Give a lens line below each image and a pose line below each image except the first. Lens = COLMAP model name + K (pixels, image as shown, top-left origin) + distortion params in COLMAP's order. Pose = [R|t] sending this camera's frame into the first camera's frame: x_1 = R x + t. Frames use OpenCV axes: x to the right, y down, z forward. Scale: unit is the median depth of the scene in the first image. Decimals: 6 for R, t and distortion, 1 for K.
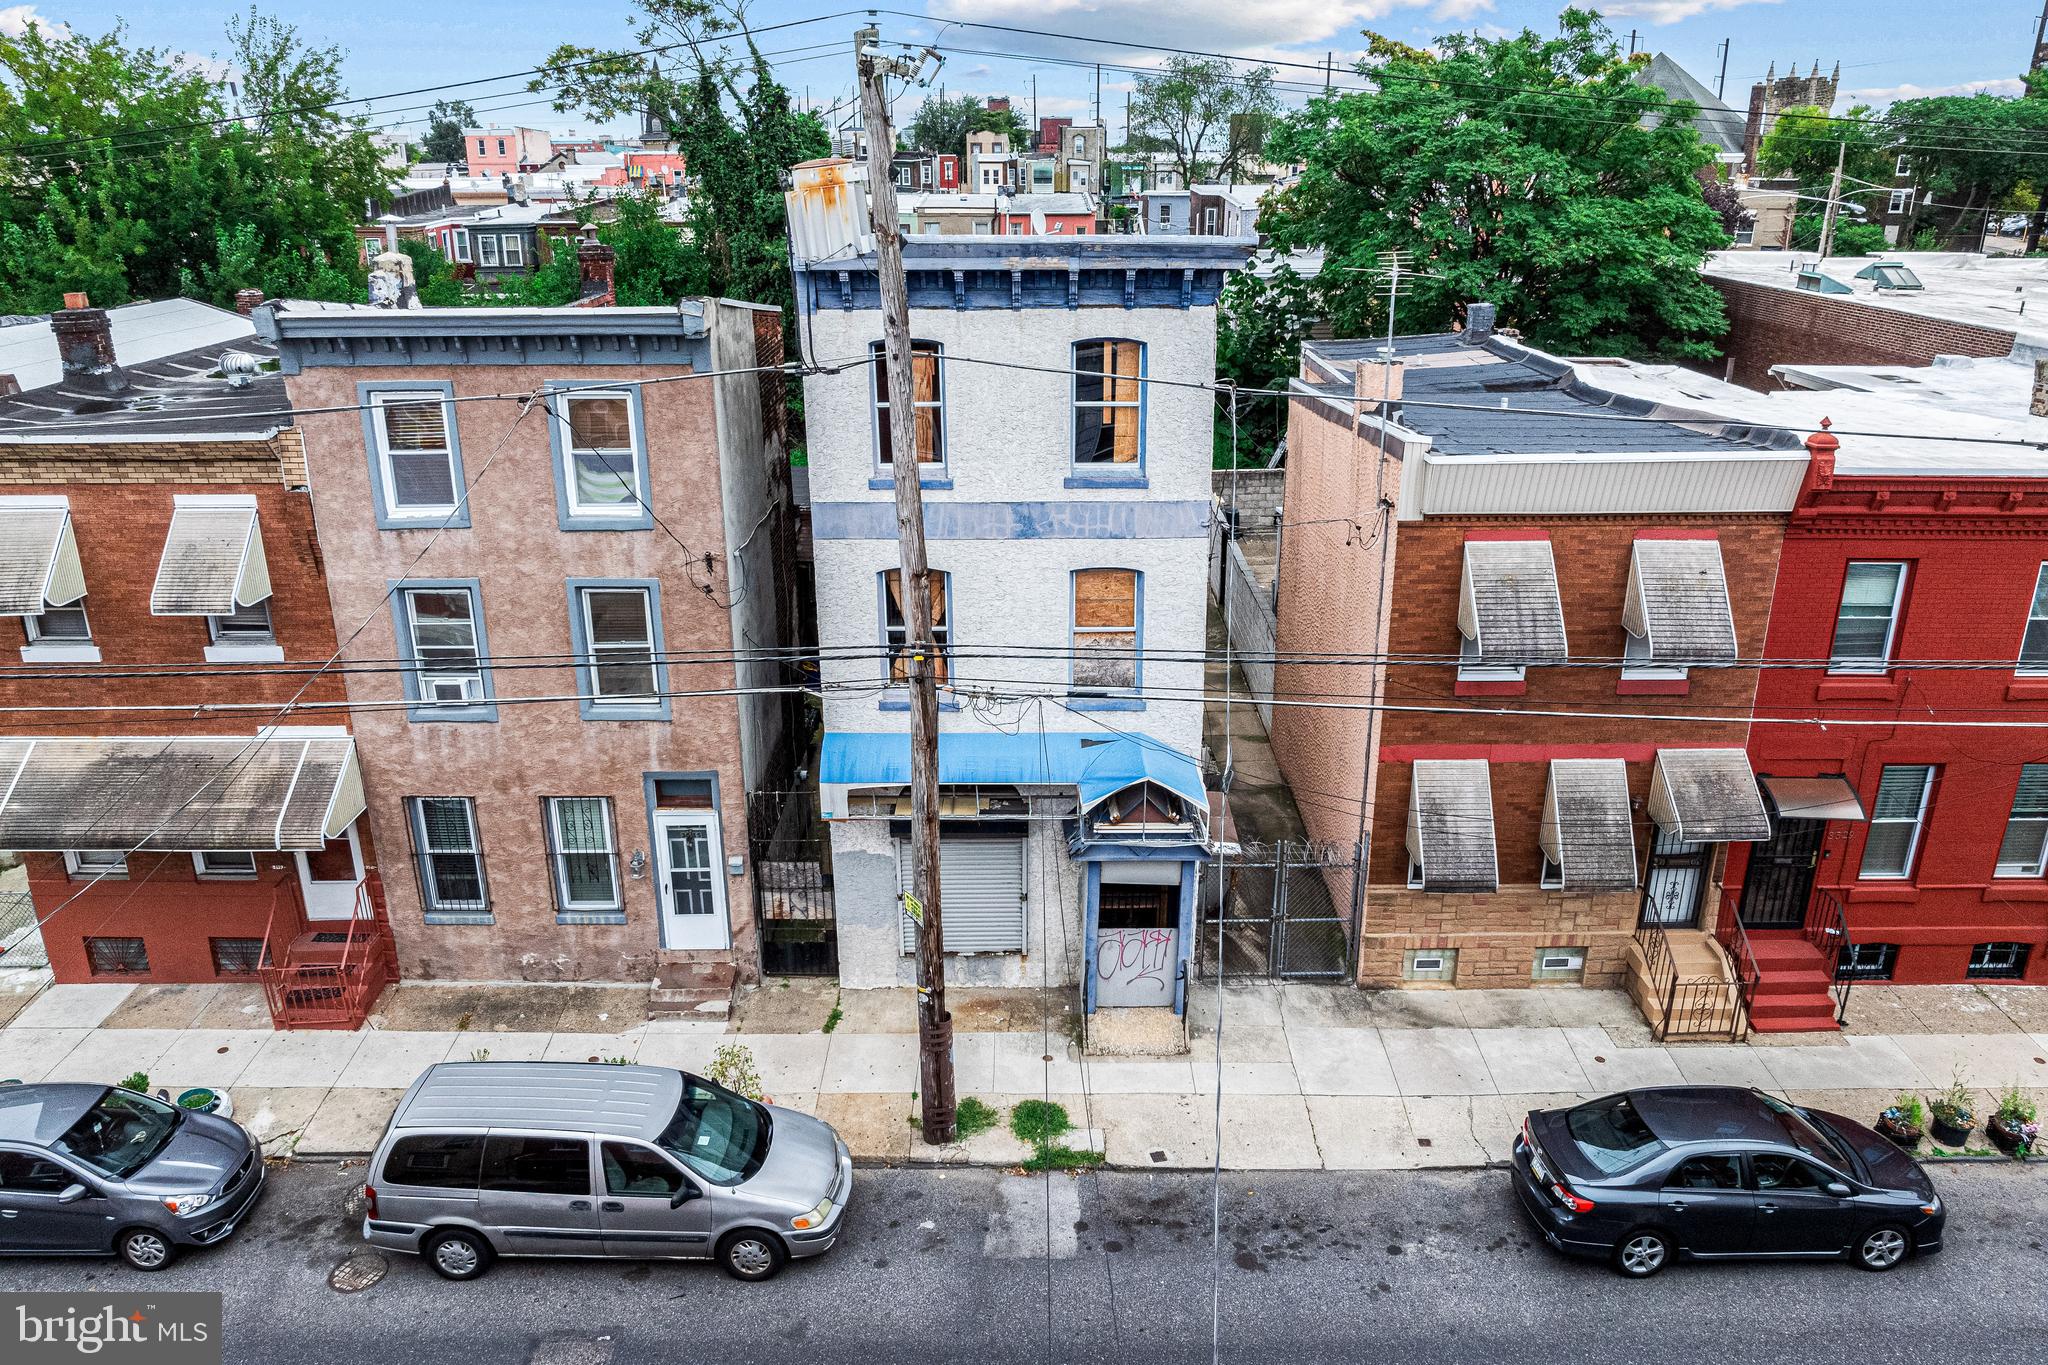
lens RADIAL K [[1446.4, 0, 1030.9], [0, 1446.4, 678.4], [0, 0, 1]] dist [-0.041251, 0.008168]
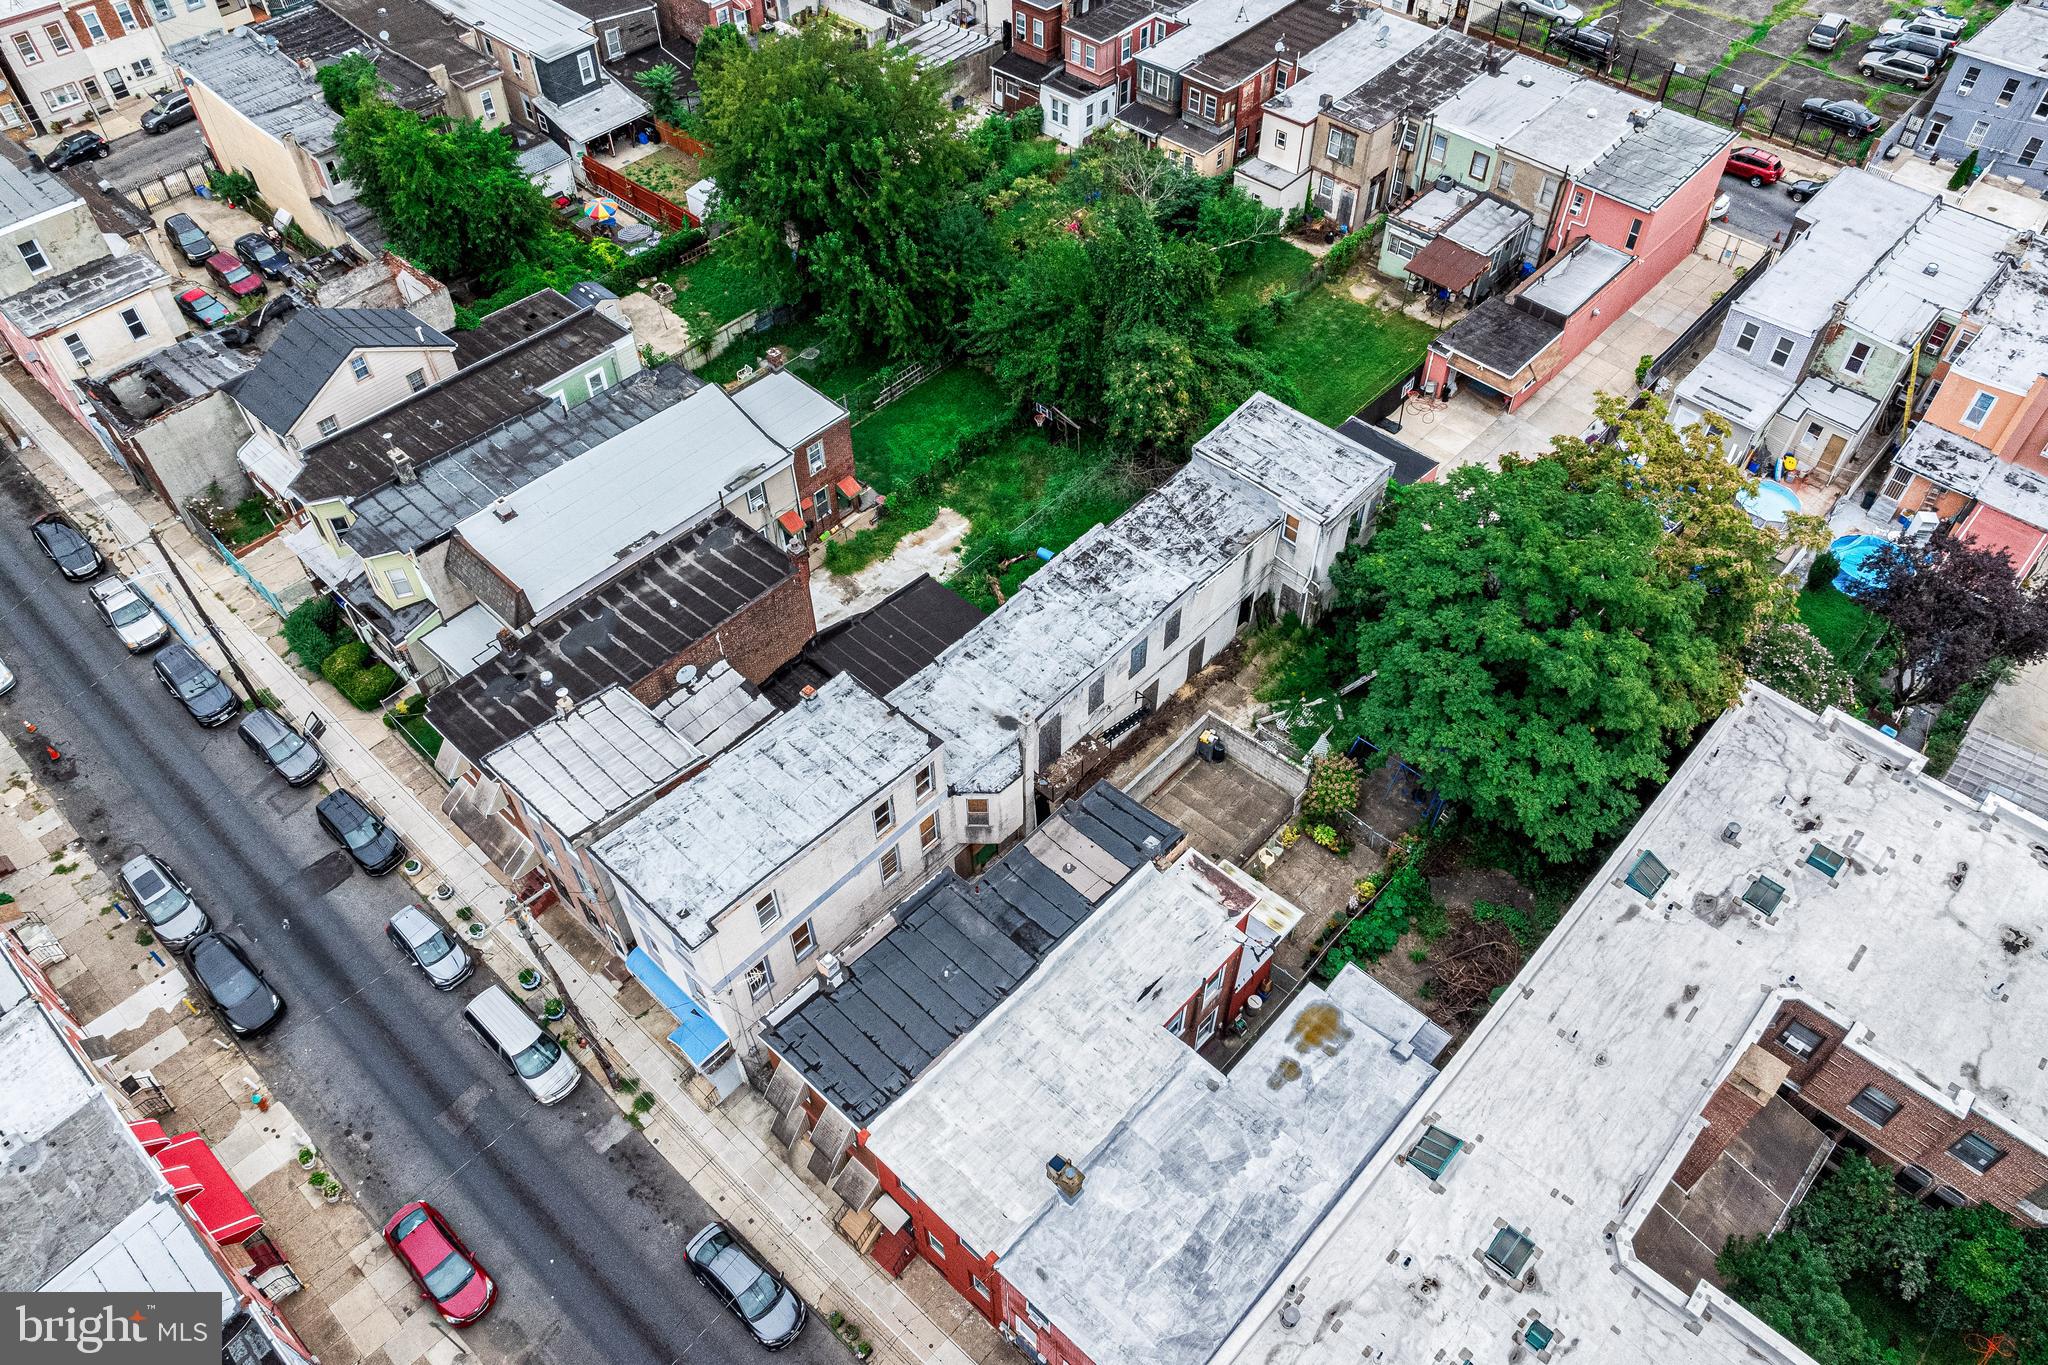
lens RADIAL K [[1446.4, 0, 1033.1], [0, 1446.4, 675.8], [0, 0, 1]] dist [-0.041251, 0.008168]
pose [[0.733813, 0.510830, -0.447852, 1.371756], [-0.233924, 0.808918, 0.539380, -2.034149], [0.637807, -0.291041, 0.713090, -0.296910]]
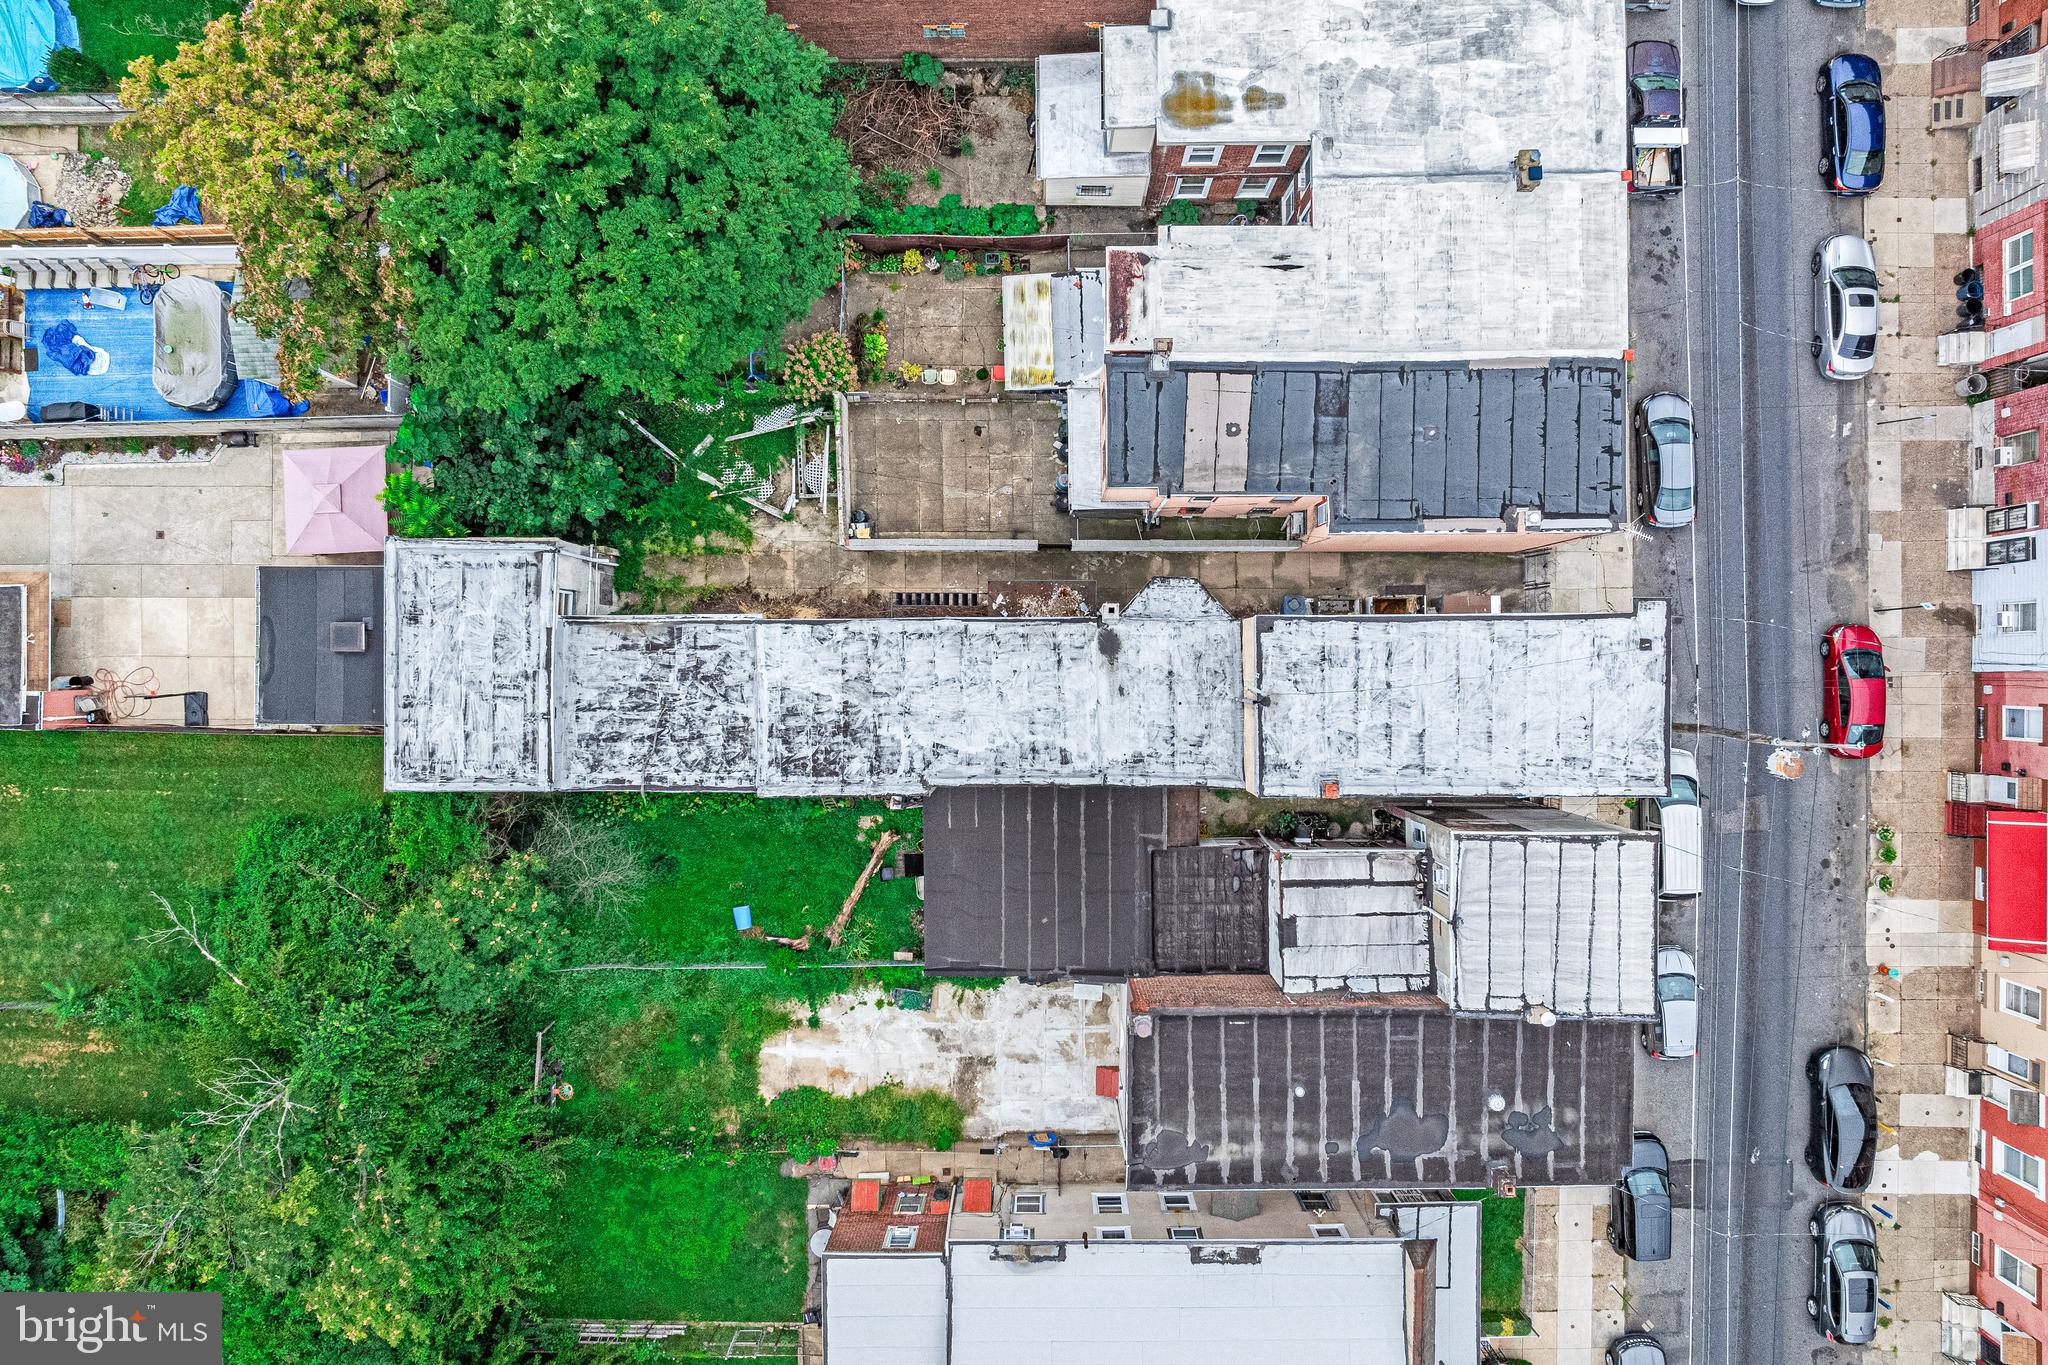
lens RADIAL K [[1446.4, 0, 1036.1], [0, 1446.4, 672.5], [0, 0, 1]] dist [-0.041251, 0.008168]
pose [[-0.000401, -0.999996, -0.002793, 0.037342], [0.348176, -0.002758, 0.937425, -2.570558], [-0.937429, -0.000597, 0.348175, 1.032577]]
